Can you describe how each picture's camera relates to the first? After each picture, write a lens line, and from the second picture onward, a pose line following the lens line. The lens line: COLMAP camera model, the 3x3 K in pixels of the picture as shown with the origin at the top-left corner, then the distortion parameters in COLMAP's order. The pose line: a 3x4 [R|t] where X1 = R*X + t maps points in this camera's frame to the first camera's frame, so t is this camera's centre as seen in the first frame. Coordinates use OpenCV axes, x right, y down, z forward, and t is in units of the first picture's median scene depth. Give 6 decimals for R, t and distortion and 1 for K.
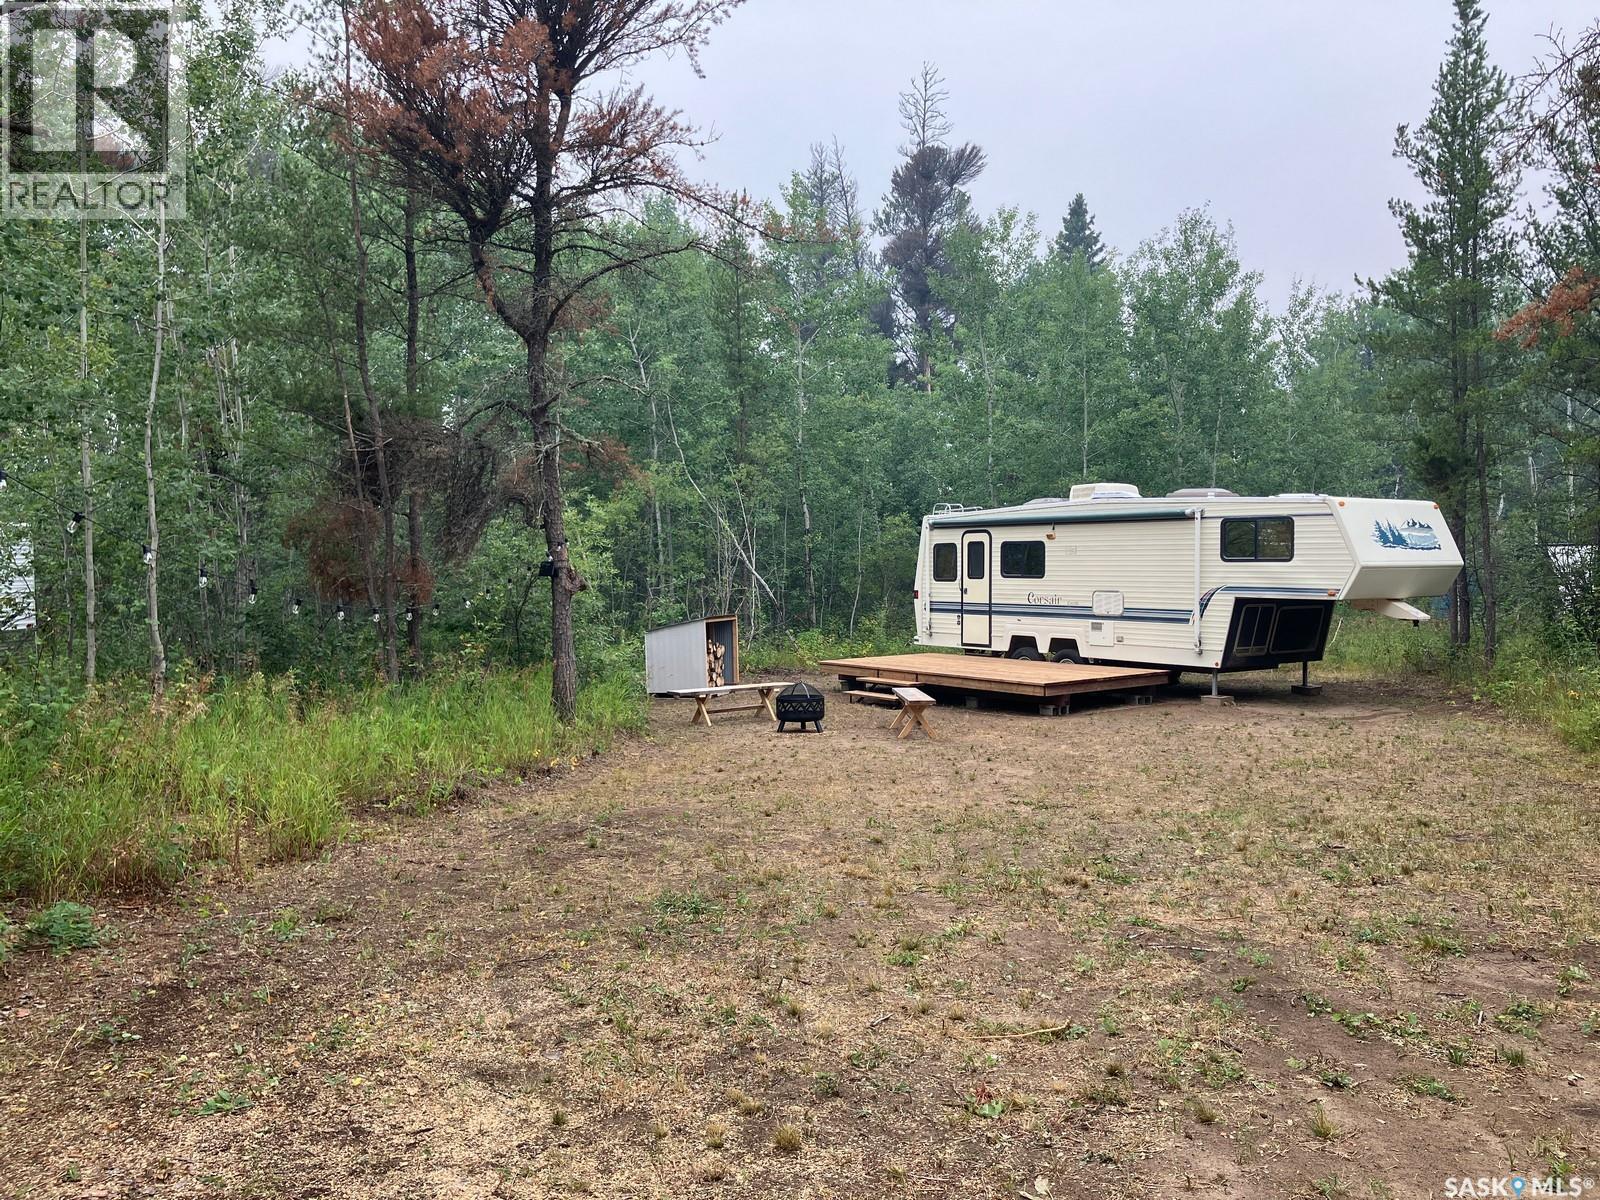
lens RADIAL K [[1329.1, 0, 800.0], [0, 1329.1, 600.0], [0, 0, 1]] dist [0.106044, -0.262126]
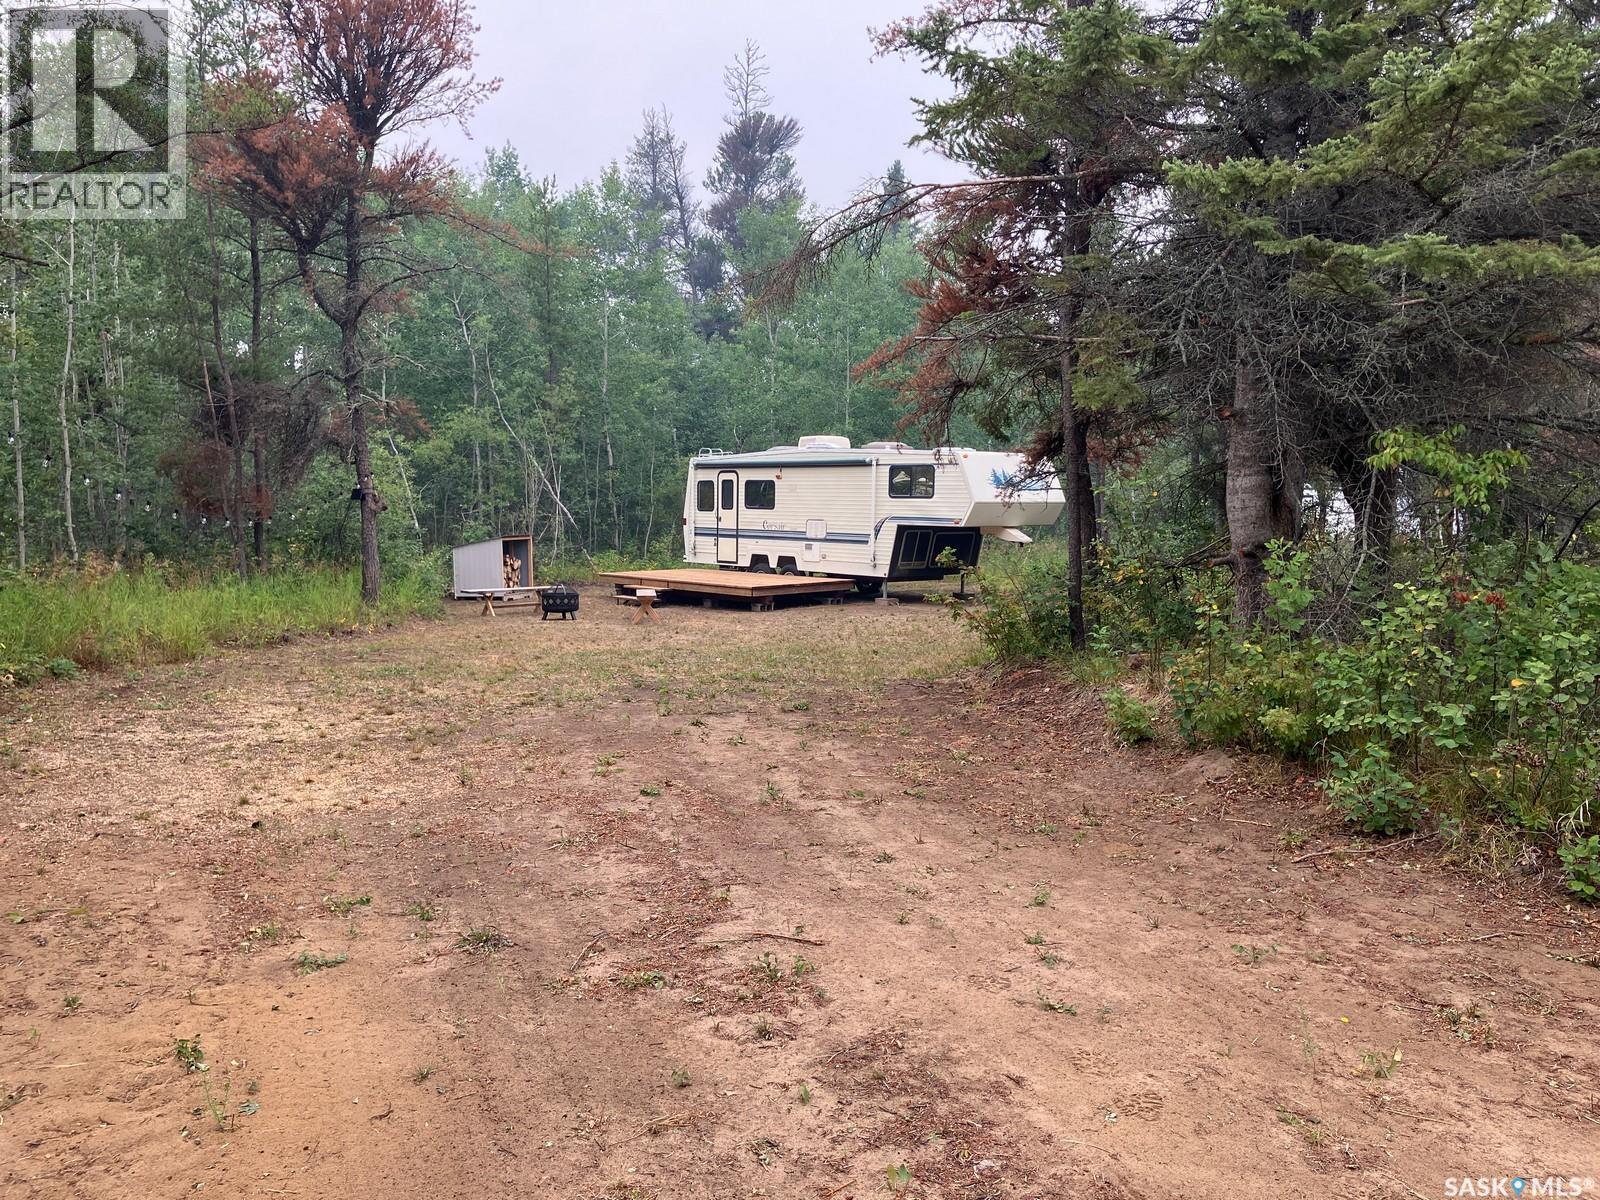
lens RADIAL K [[1329.1, 0, 800.0], [0, 1329.1, 600.0], [0, 0, 1]] dist [0.106044, -0.262126]
pose [[0.995761, 0.007194, 0.091698, 0.095505], [-0.011636, 0.998780, 0.047994, 0.009516], [-0.091241, -0.048858, 0.994630, -0.289155]]
